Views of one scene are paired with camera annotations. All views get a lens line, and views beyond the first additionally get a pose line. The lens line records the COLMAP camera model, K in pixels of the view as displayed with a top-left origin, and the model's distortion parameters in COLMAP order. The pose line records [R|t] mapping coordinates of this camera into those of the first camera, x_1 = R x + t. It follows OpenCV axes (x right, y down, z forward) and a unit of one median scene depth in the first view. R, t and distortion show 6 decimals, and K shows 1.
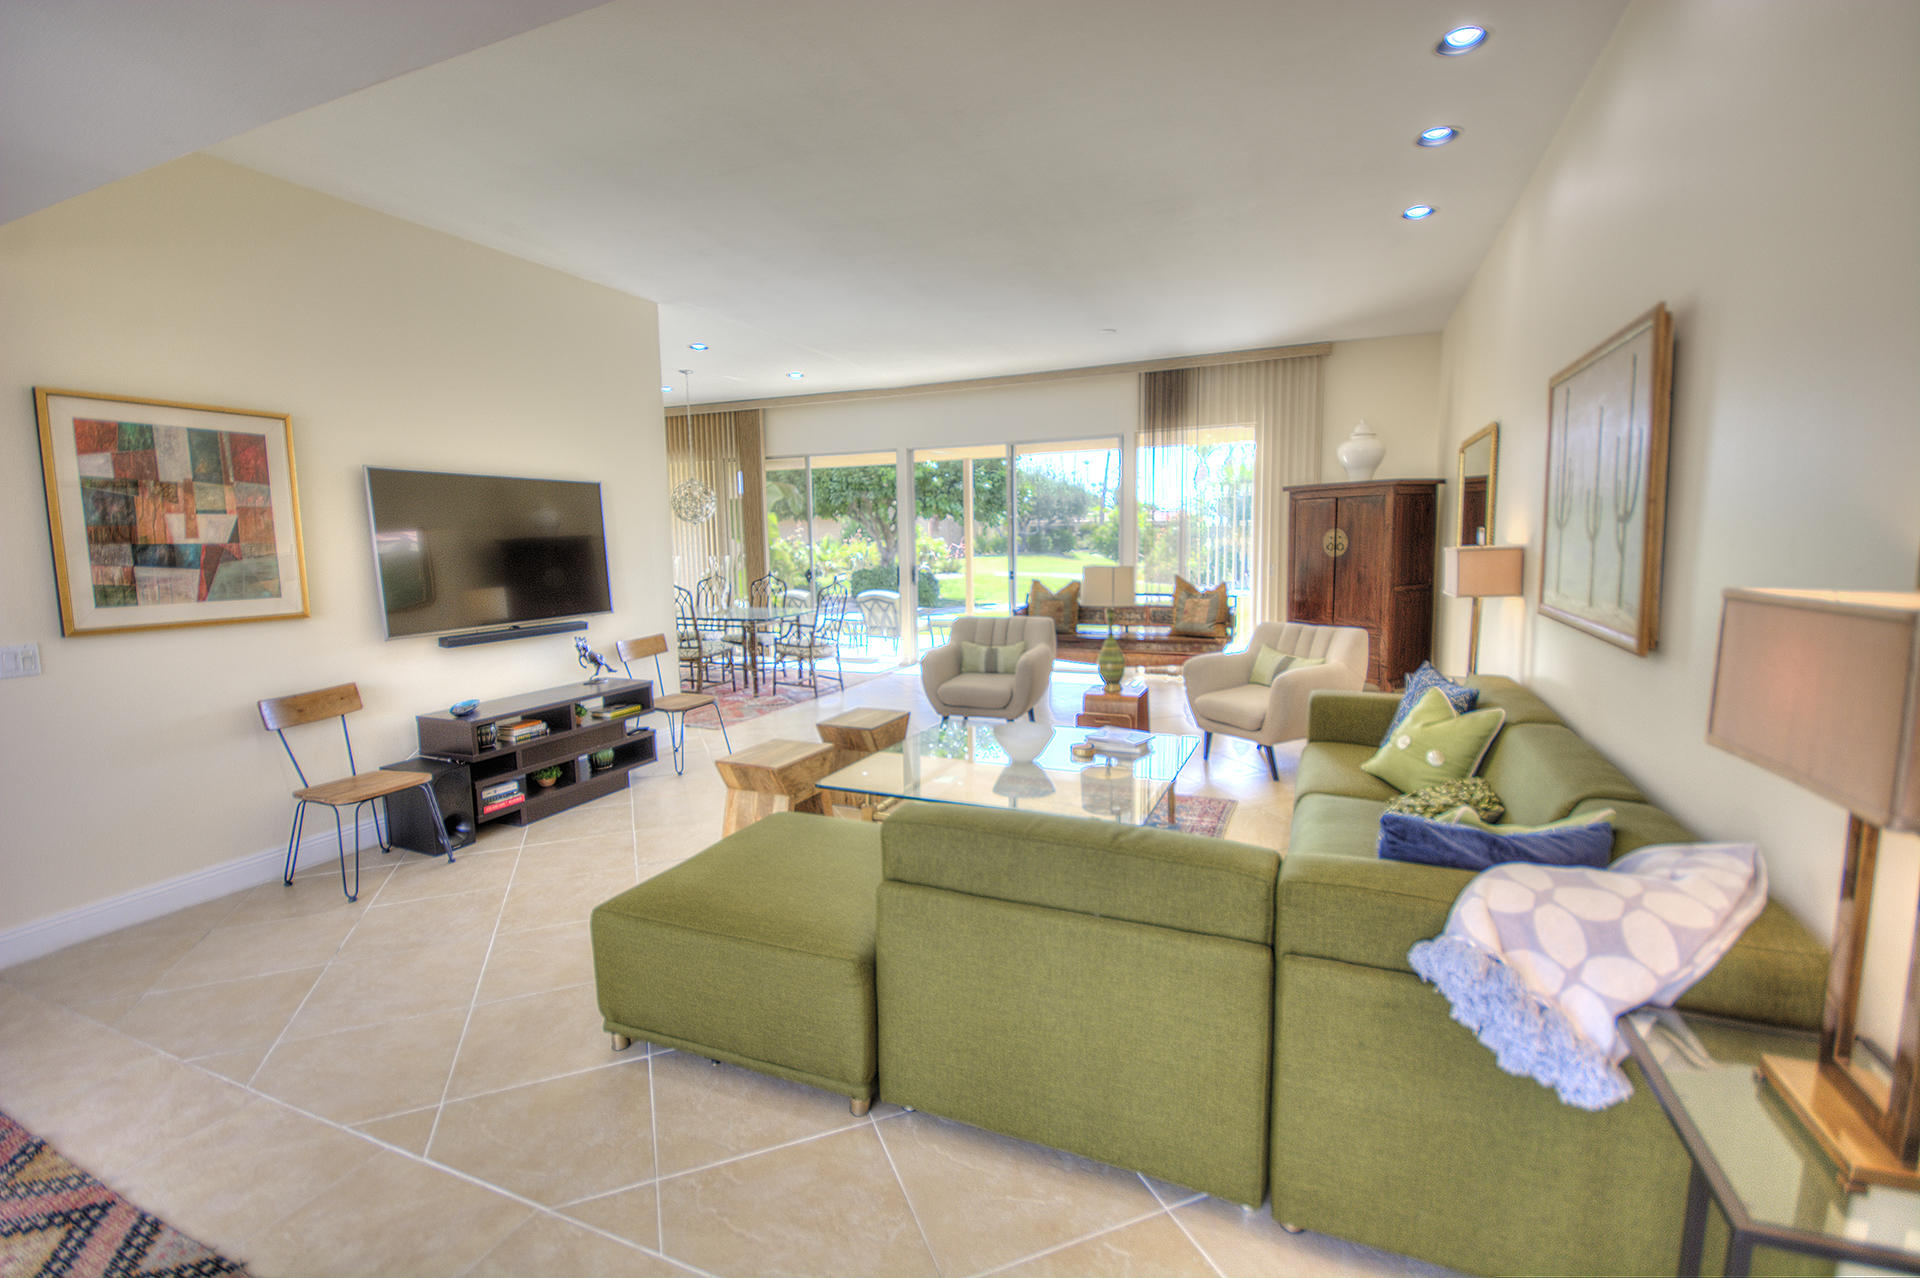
lens RADIAL K [[856.6, 0, 969.9], [0, 856.6, 641.3], [0, 0, 1]] dist [0.005620, -0.004322]
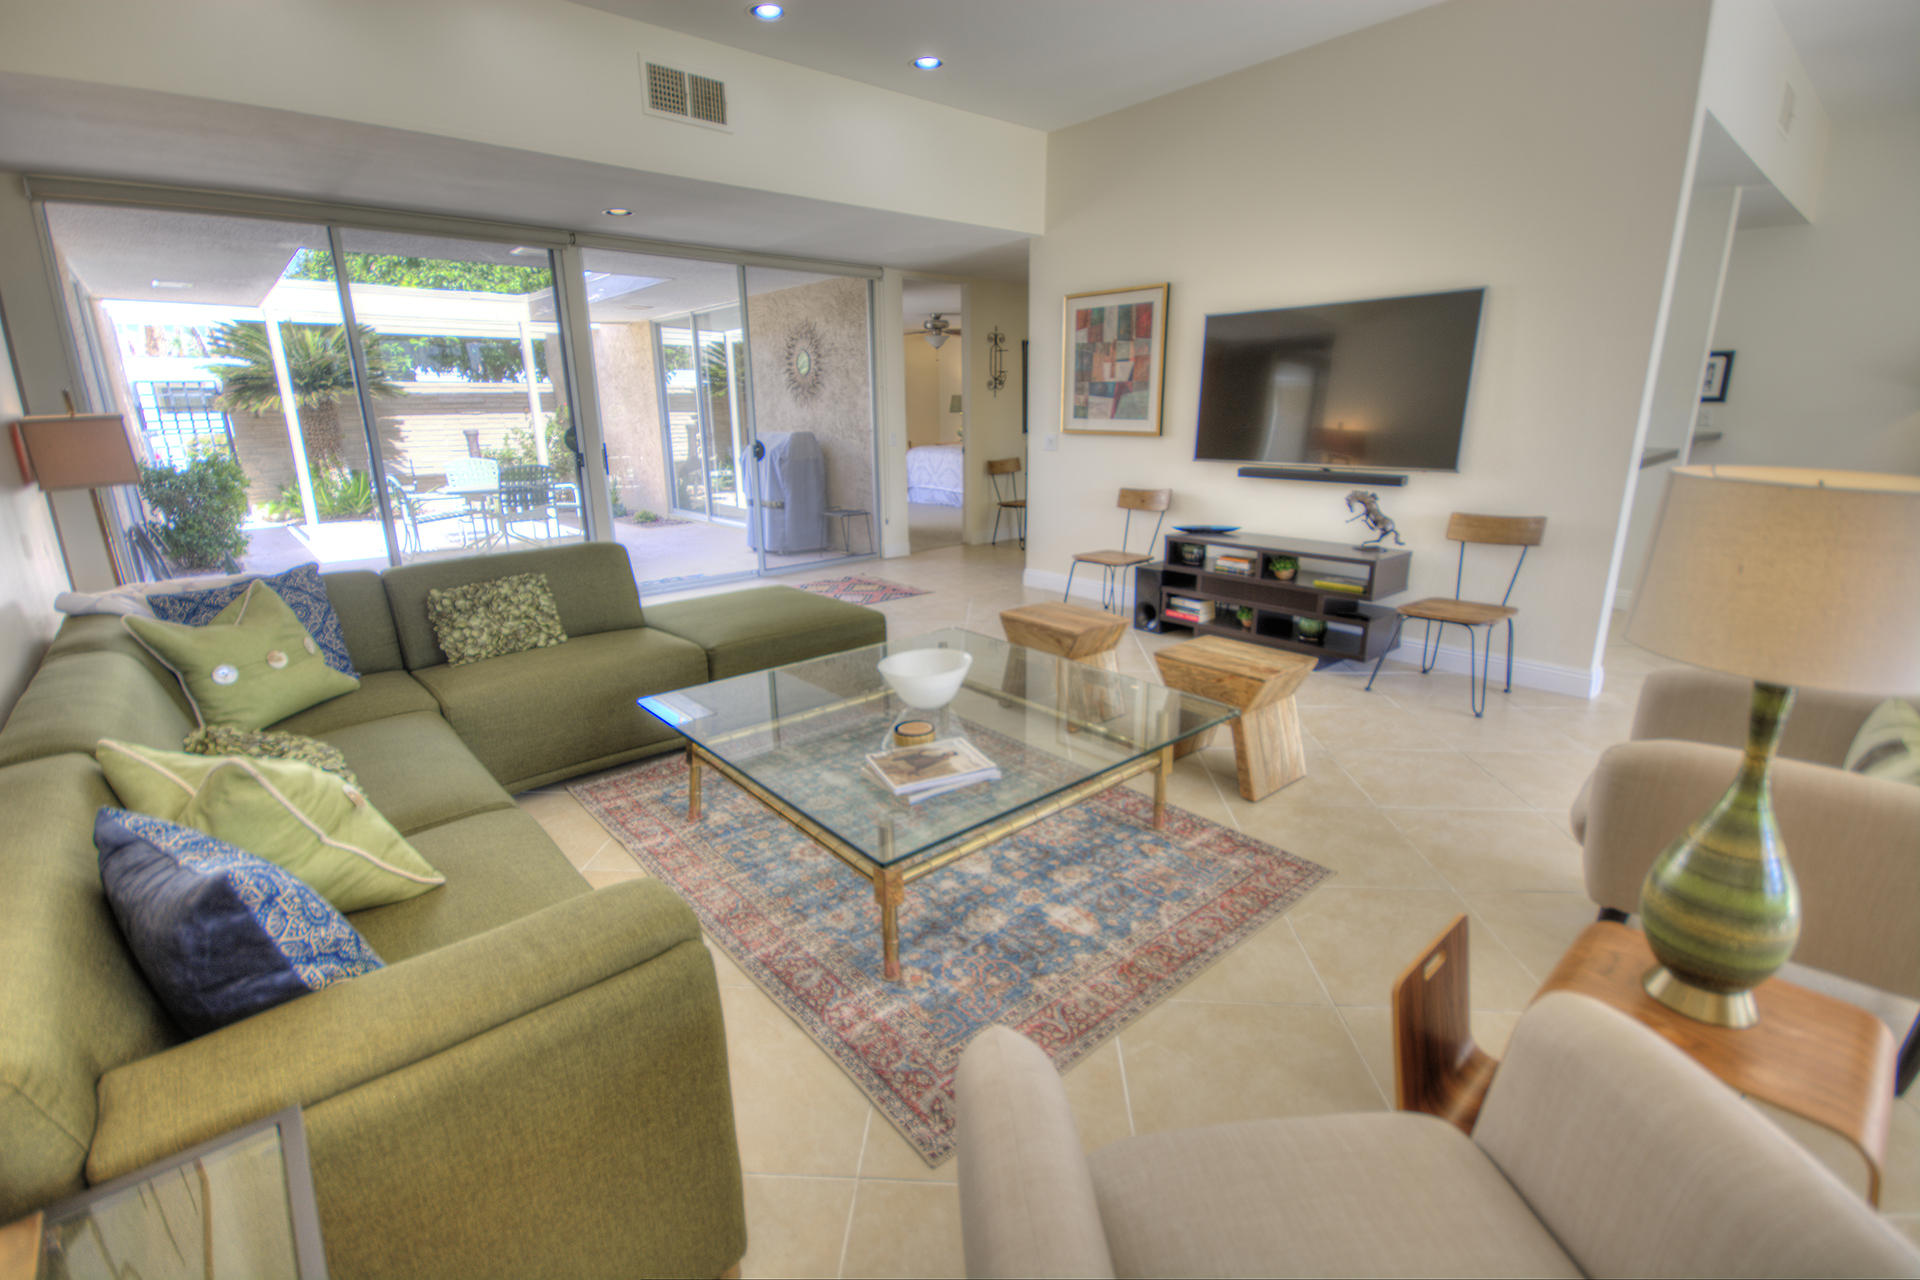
lens RADIAL K [[856.6, 0, 951.4], [0, 856.6, 632.0], [0, 0, 1]] dist [0.005620, -0.004322]
pose [[-0.427941, 0.265859, -0.863820, 0.721178], [-0.086683, 0.939279, 0.332026, -0.177532], [0.899640, 0.216966, -0.378910, 1.416792]]
